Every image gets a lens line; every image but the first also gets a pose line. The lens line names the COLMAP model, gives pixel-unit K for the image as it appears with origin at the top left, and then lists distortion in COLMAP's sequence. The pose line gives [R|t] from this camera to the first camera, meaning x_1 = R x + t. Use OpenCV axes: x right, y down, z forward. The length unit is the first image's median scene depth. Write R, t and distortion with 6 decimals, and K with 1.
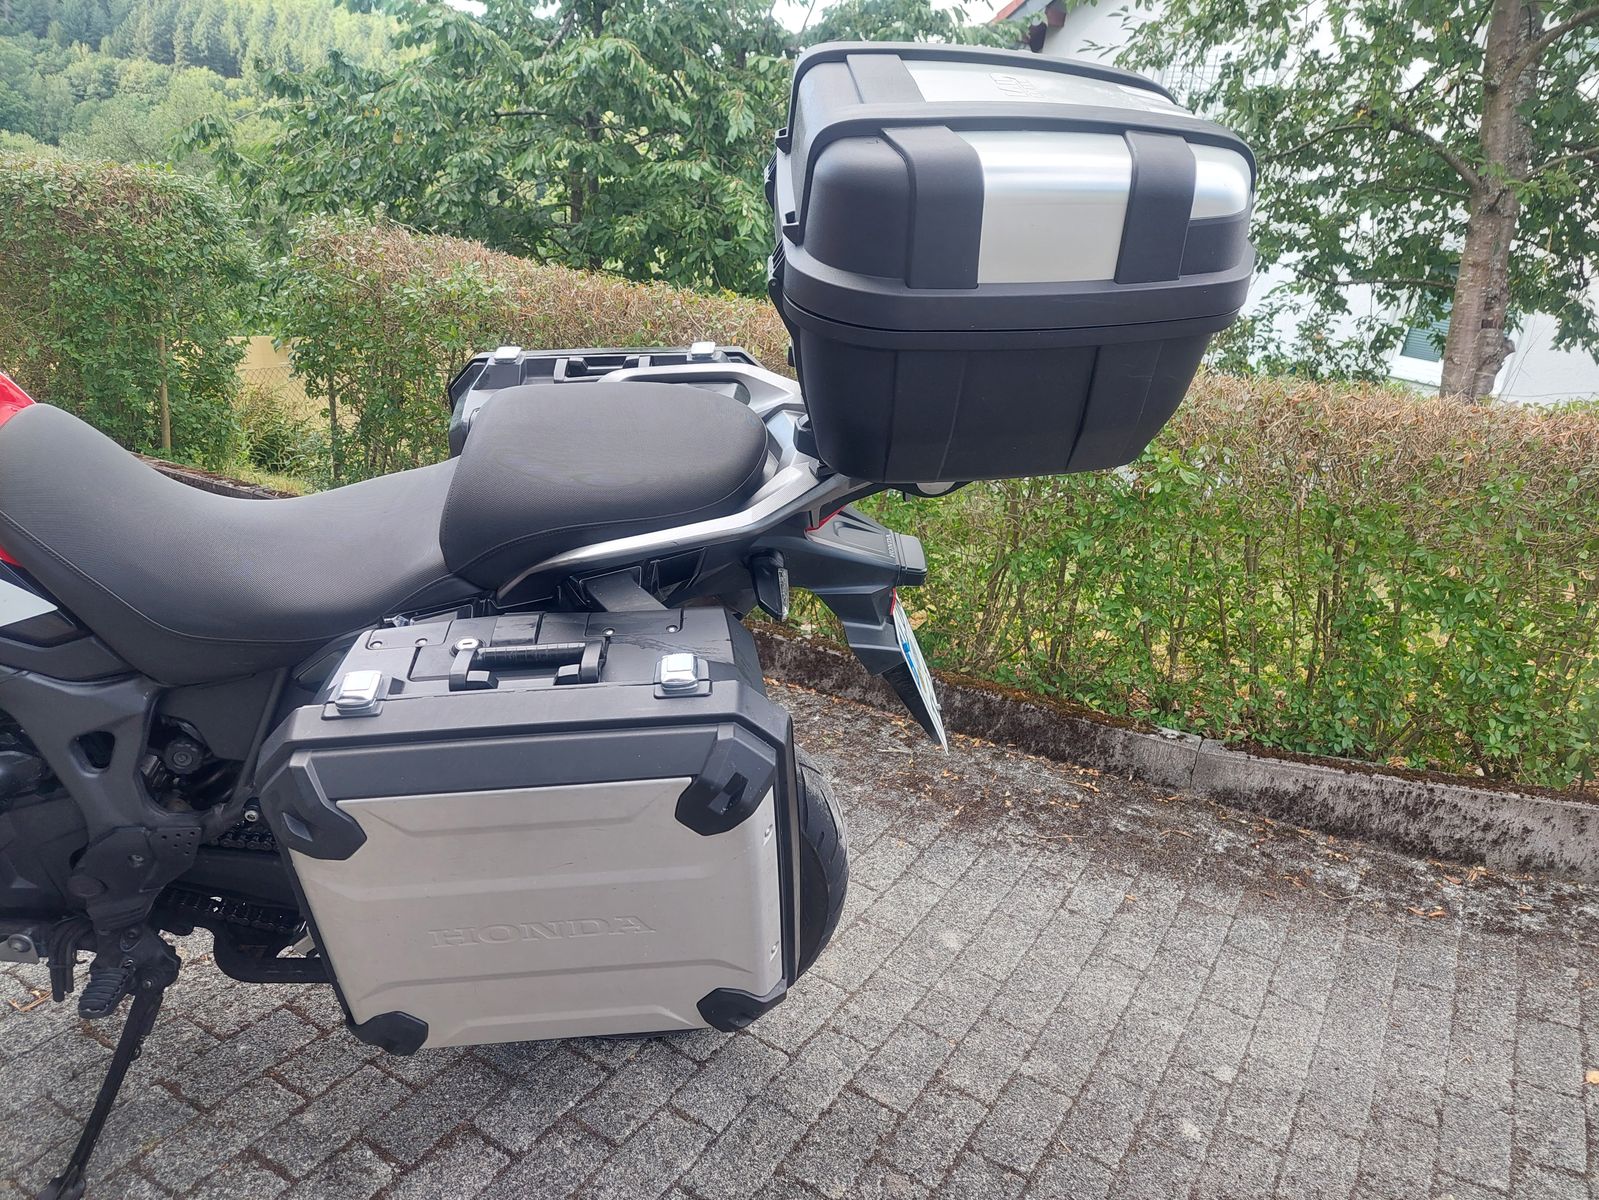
lens RADIAL K [[1146.7, 0, 799.5], [0, 1146.7, 600.0], [0, 0, 1]] dist [0.028456, 0.001882]
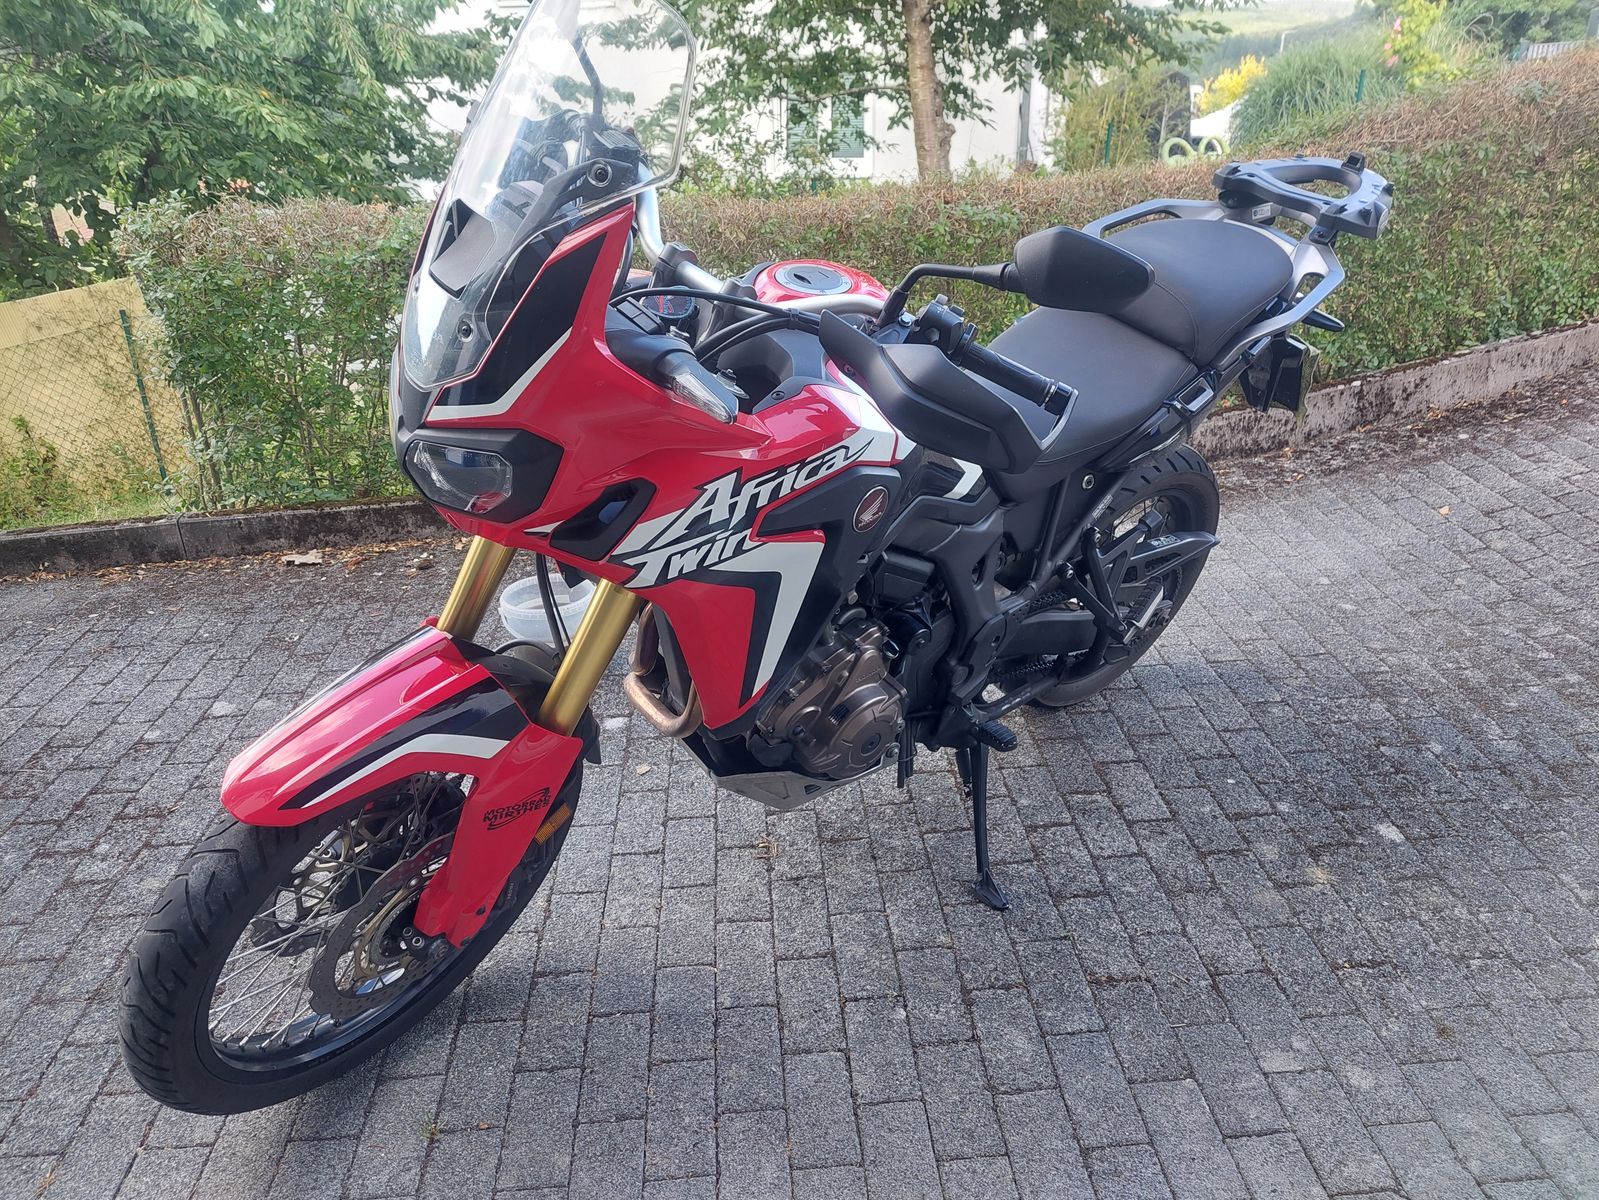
lens RADIAL K [[1146.7, 0, 799.5], [0, 1146.7, 600.0], [0, 0, 1]] dist [0.028456, 0.001882]
pose [[0.812971, -0.363956, 0.454549, -0.766615], [0.305376, 0.931125, 0.199378, -0.099215], [-0.495807, -0.023280, 0.868121, -0.059675]]
